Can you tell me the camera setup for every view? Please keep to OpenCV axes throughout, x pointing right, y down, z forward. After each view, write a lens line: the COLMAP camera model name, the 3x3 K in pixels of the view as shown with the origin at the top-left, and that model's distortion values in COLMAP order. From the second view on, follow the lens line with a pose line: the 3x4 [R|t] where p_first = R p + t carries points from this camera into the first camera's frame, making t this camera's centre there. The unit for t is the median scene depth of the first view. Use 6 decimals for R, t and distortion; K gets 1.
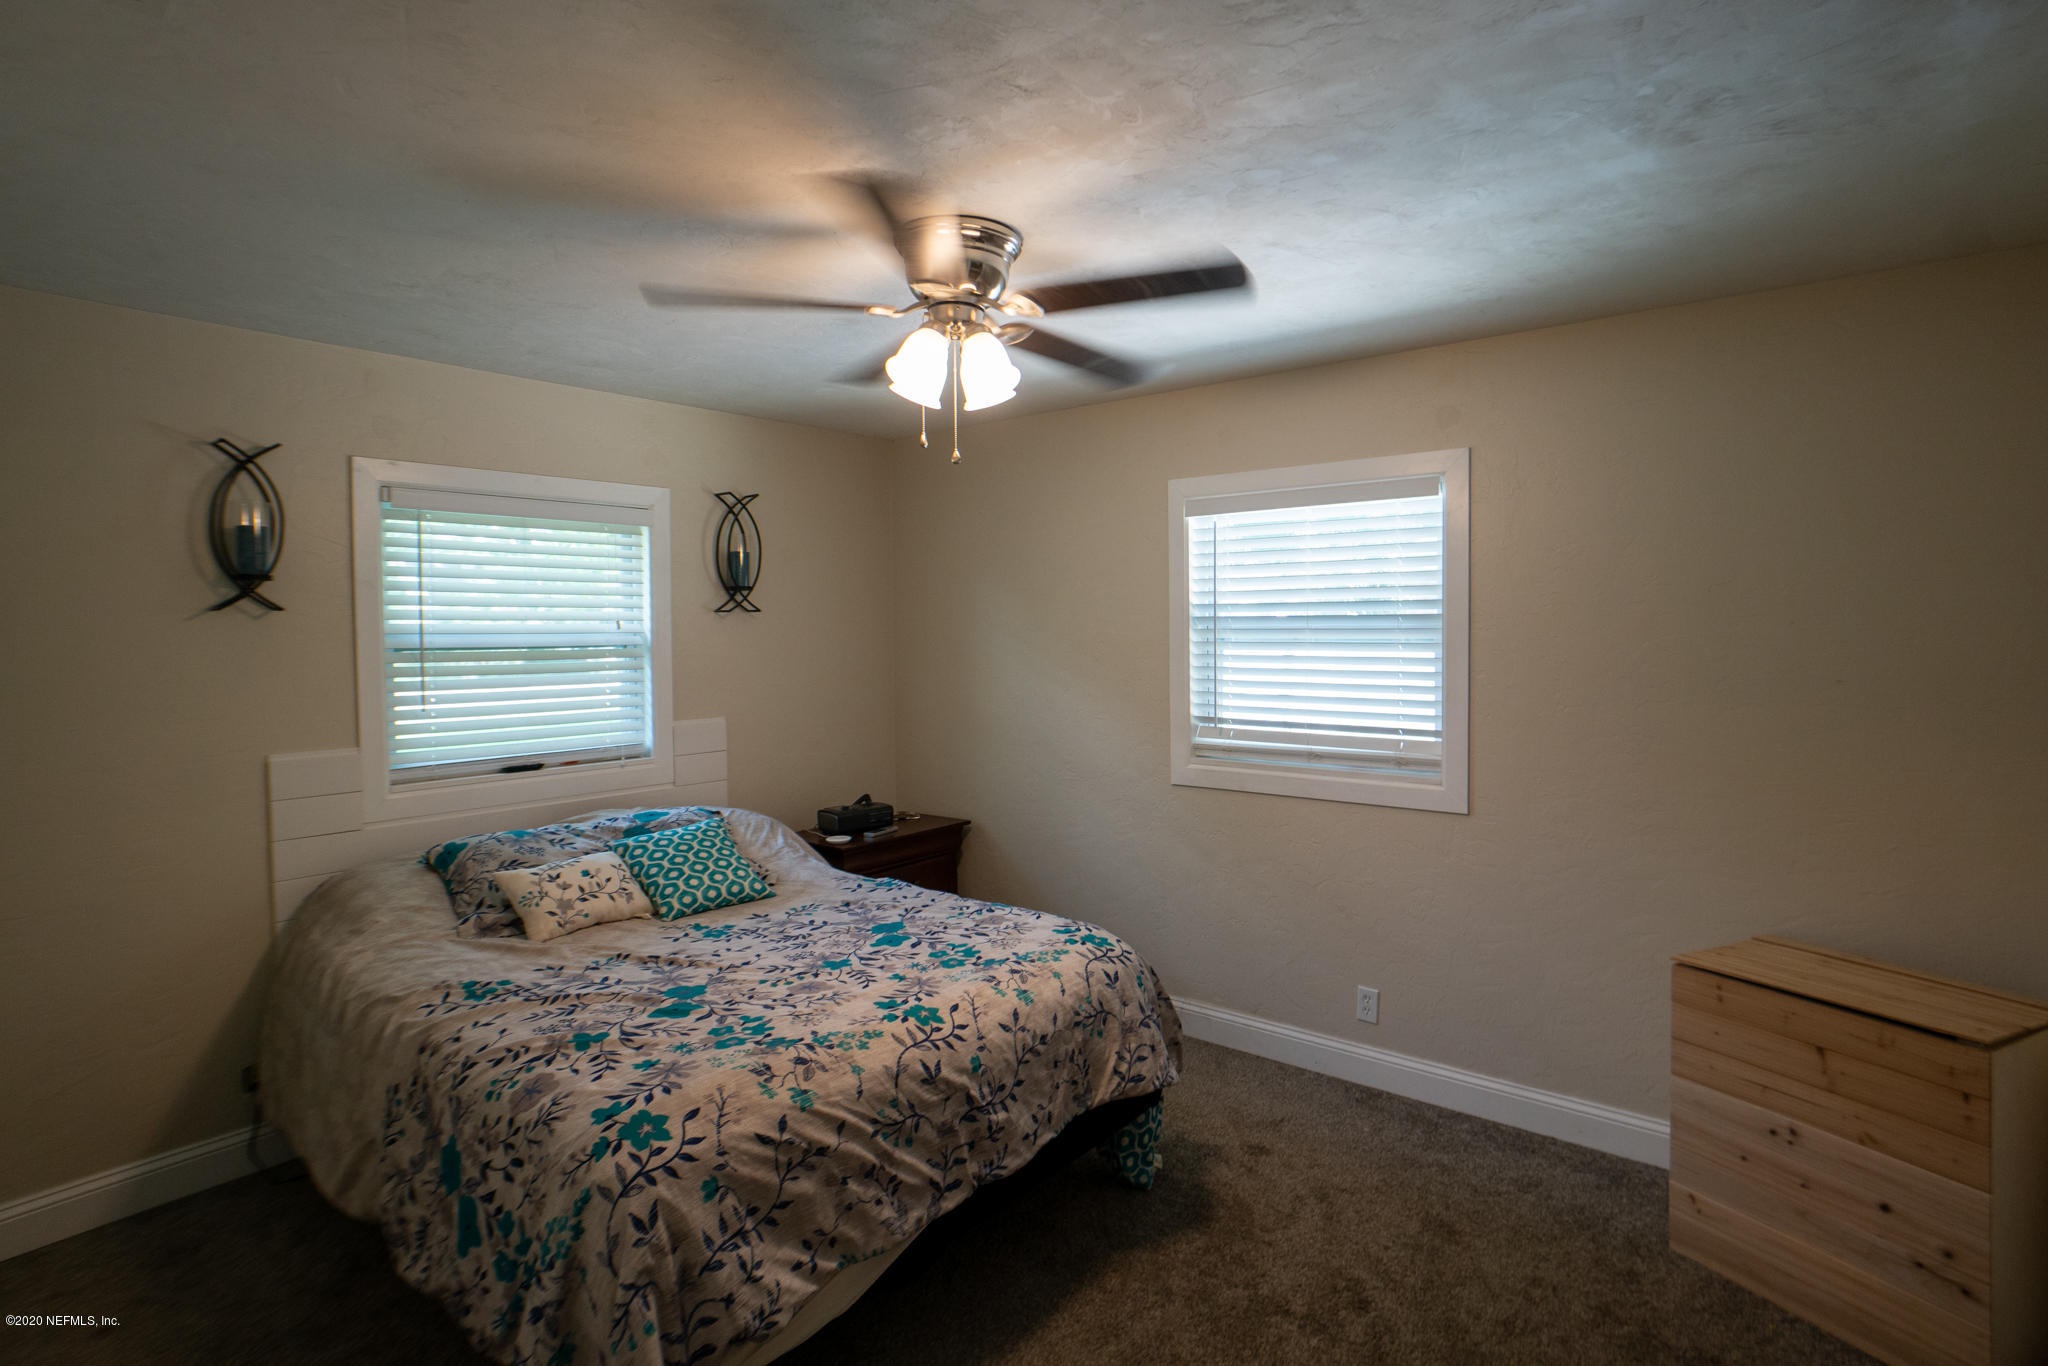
lens RADIAL K [[1035.1, 0, 1025.5], [0, 1035.1, 676.2], [0, 0, 1]] dist [-0.024172, 0.000454]
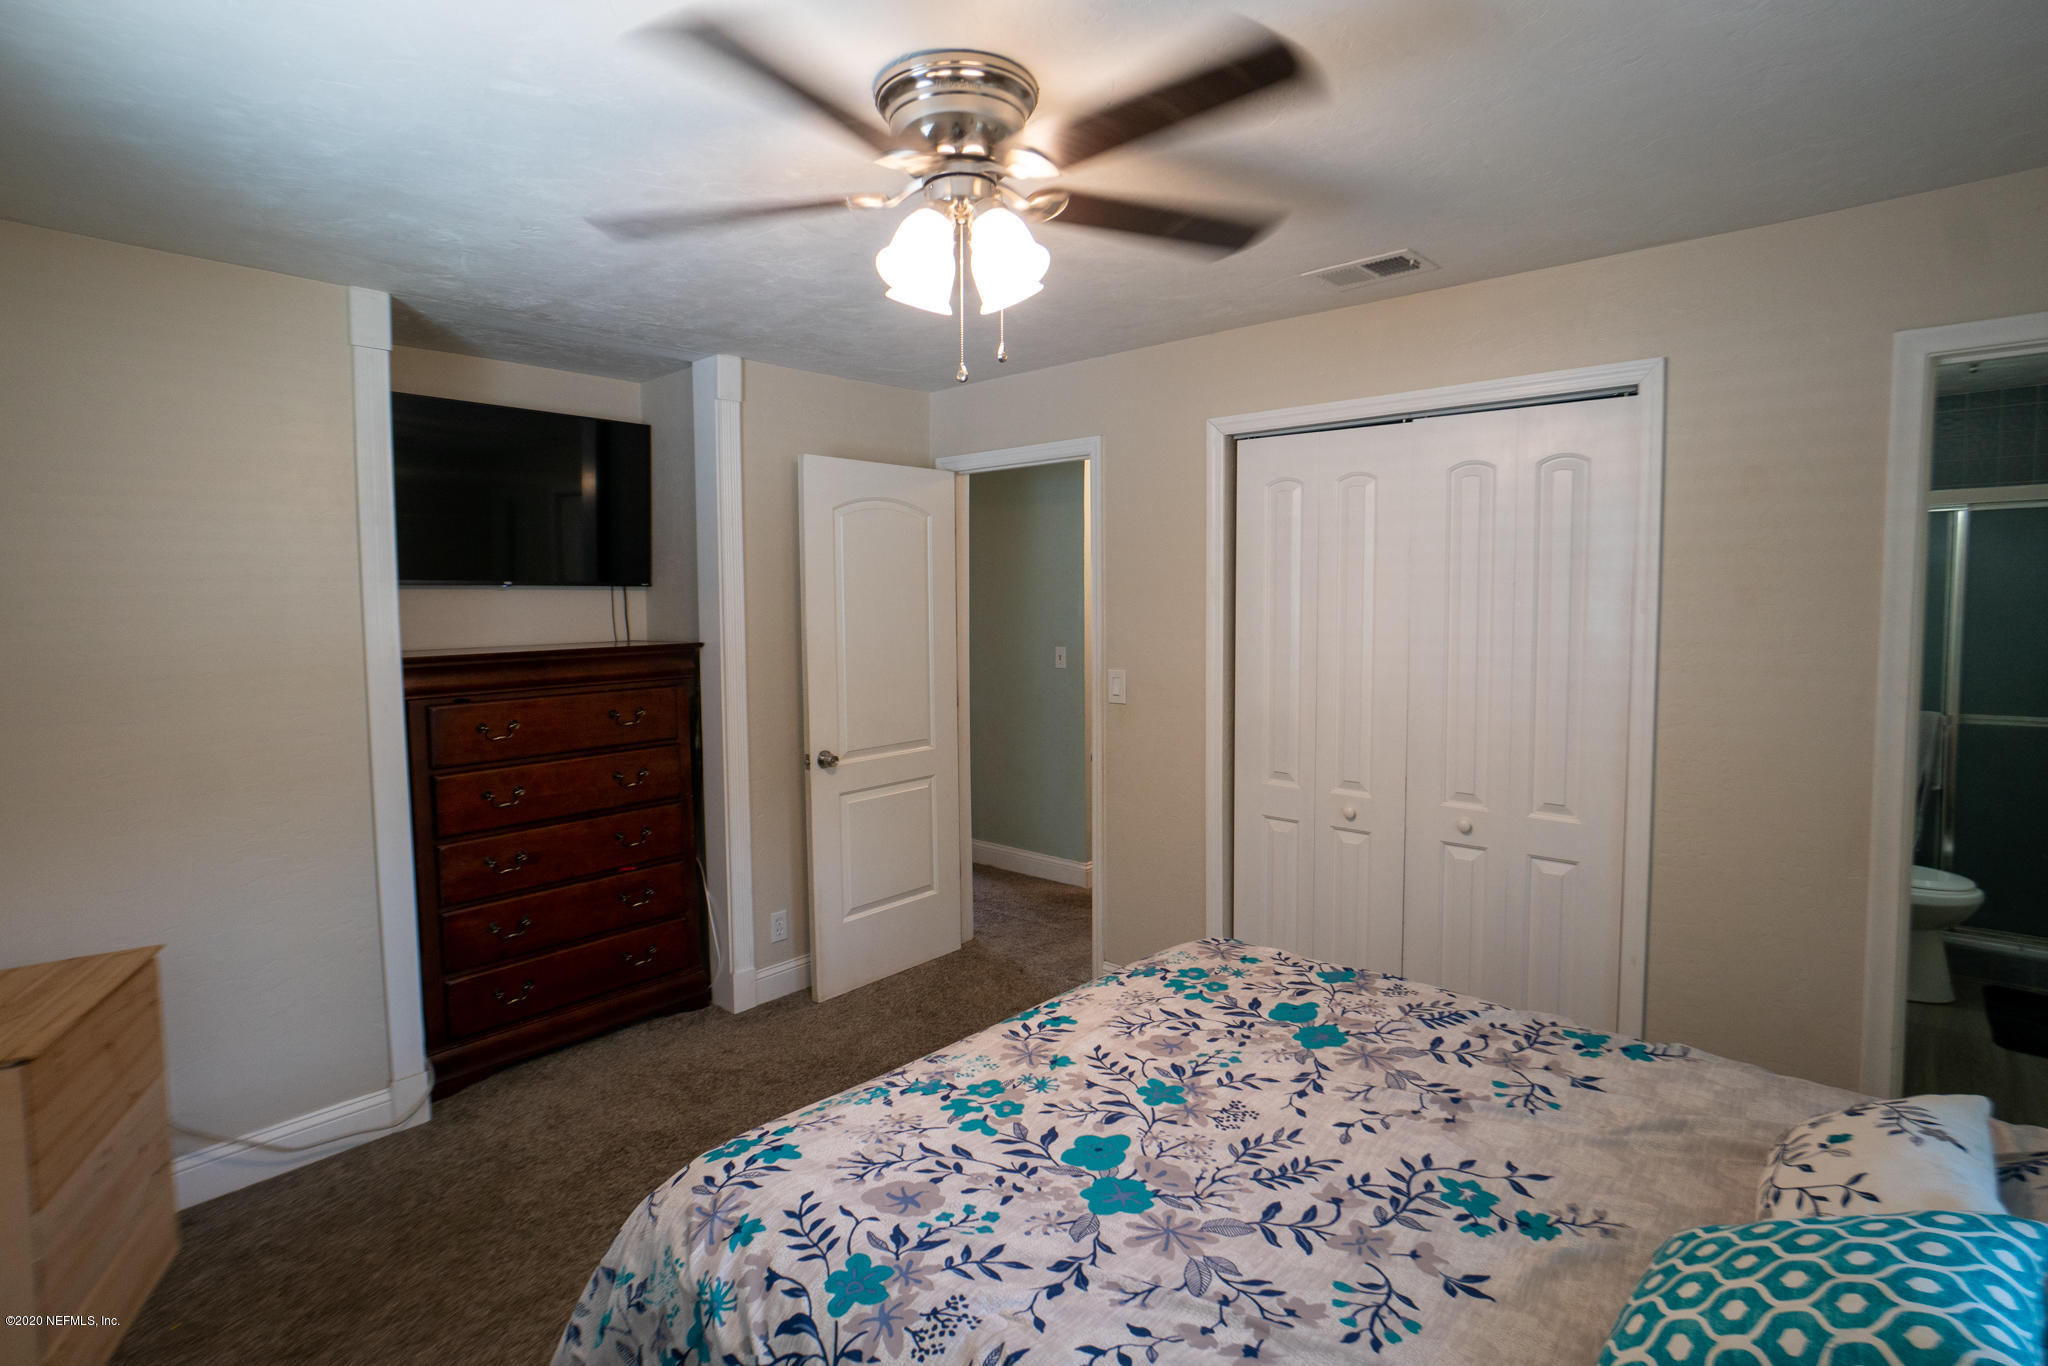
lens RADIAL K [[992.4, 0, 1022.0], [0, 992.4, 662.3], [0, 0, 1]] dist [-0.053511, 0.014182]
pose [[-0.999031, 0.020579, 0.038911, -0.128614], [0.024610, 0.994048, 0.106130, -0.067552], [-0.036495, 0.106985, -0.993591, 1.661311]]
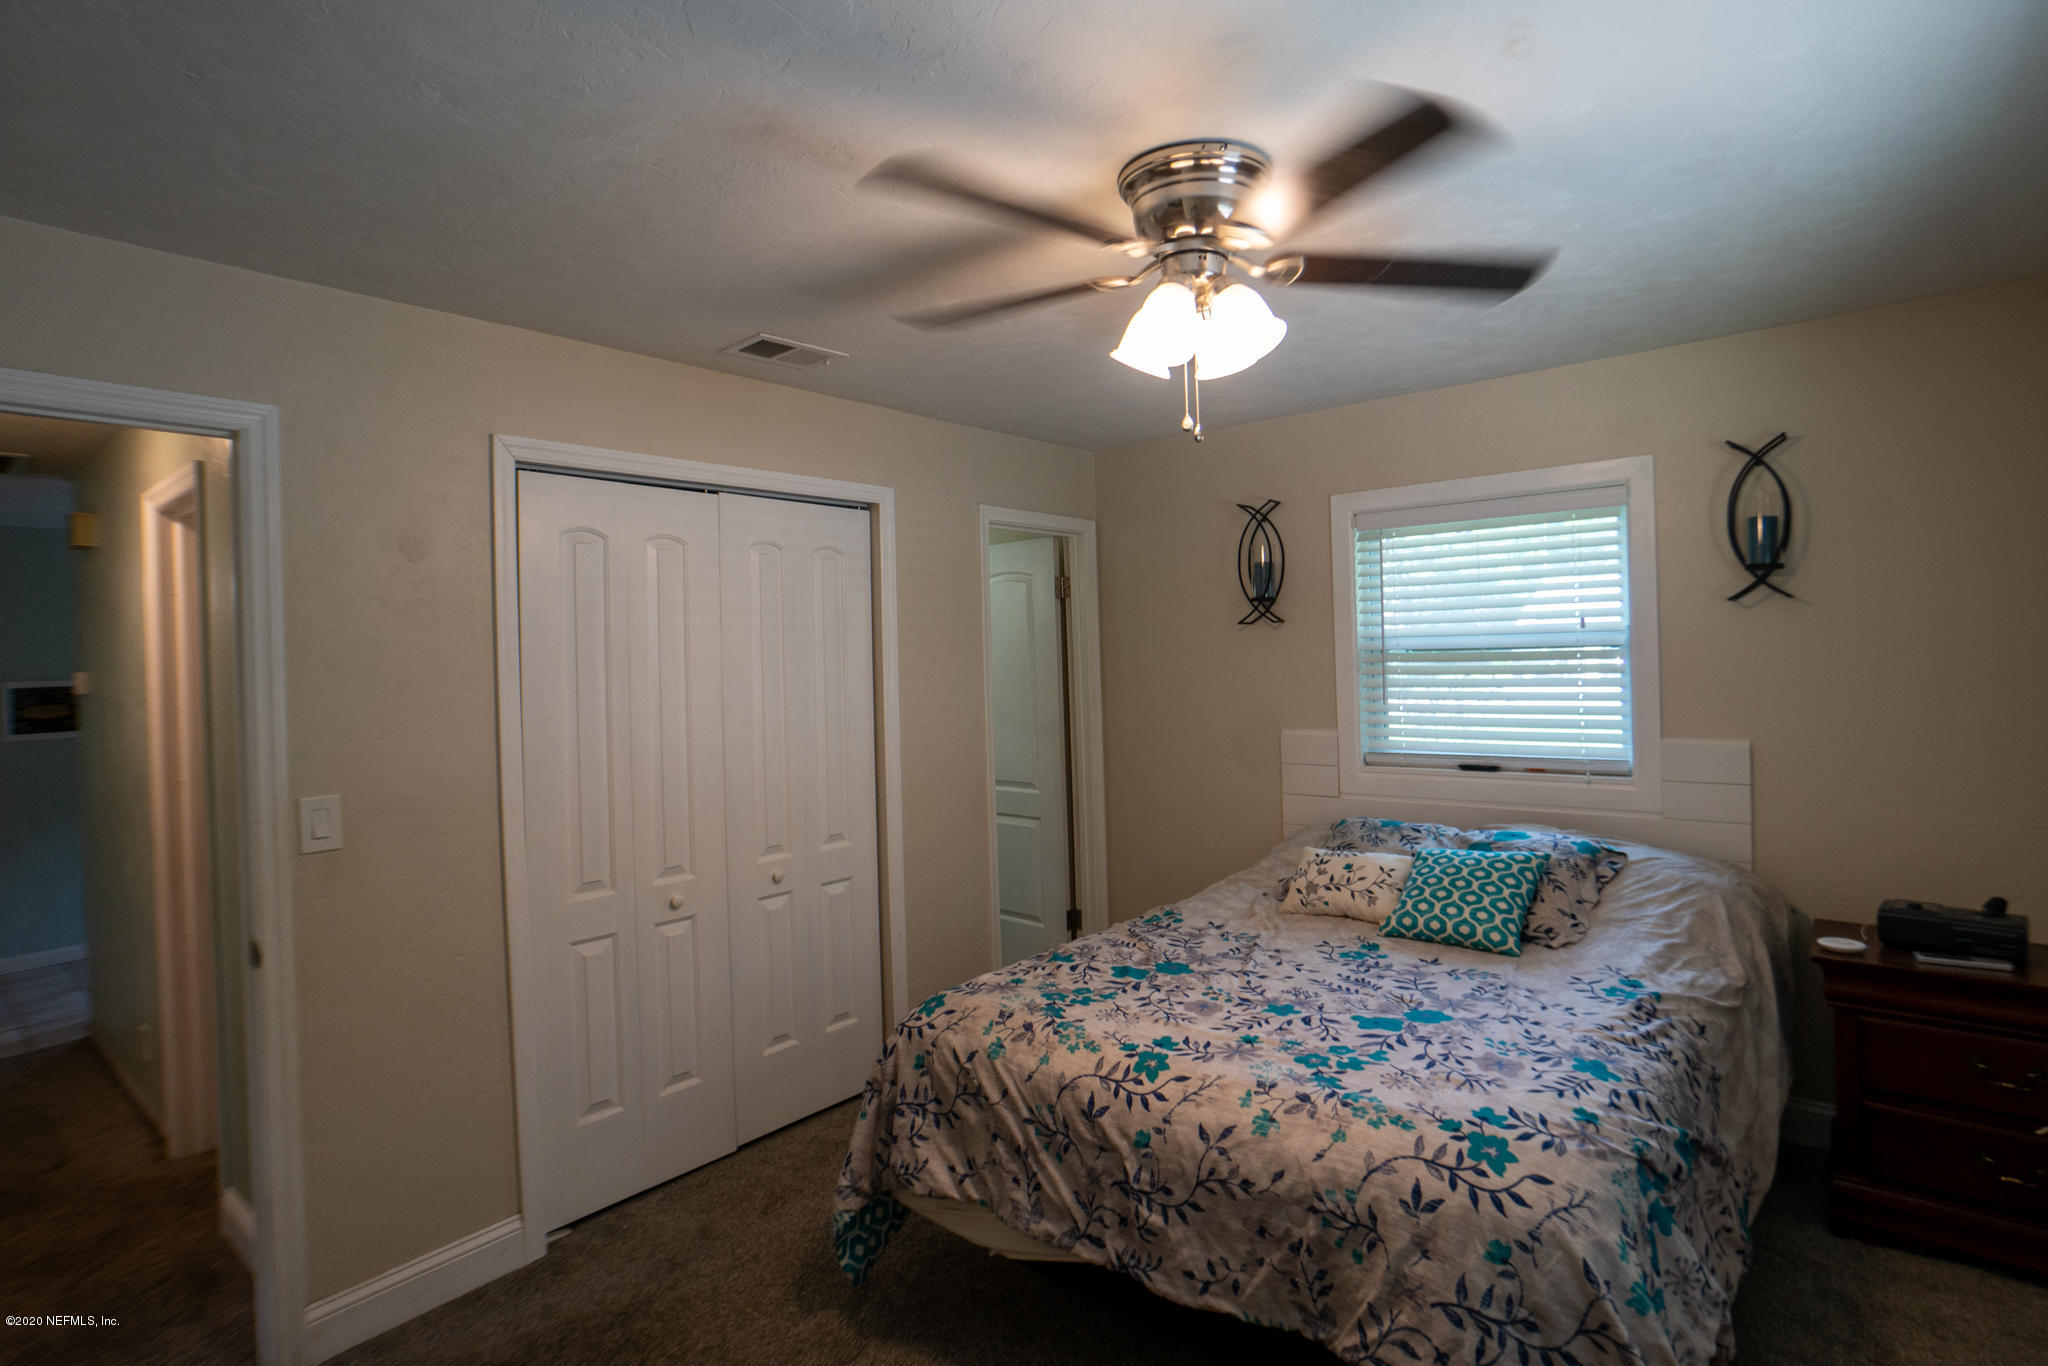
lens RADIAL K [[1008.1, 0, 1041.9], [0, 1008.1, 655.7], [0, 0, 1]] dist [-0.042983, 0.023863]
pose [[-0.001819, 0.013107, -0.999912, 0.716301], [-0.010263, 0.999861, 0.013125, -0.042068], [0.999946, 0.010286, -0.001685, 0.818425]]
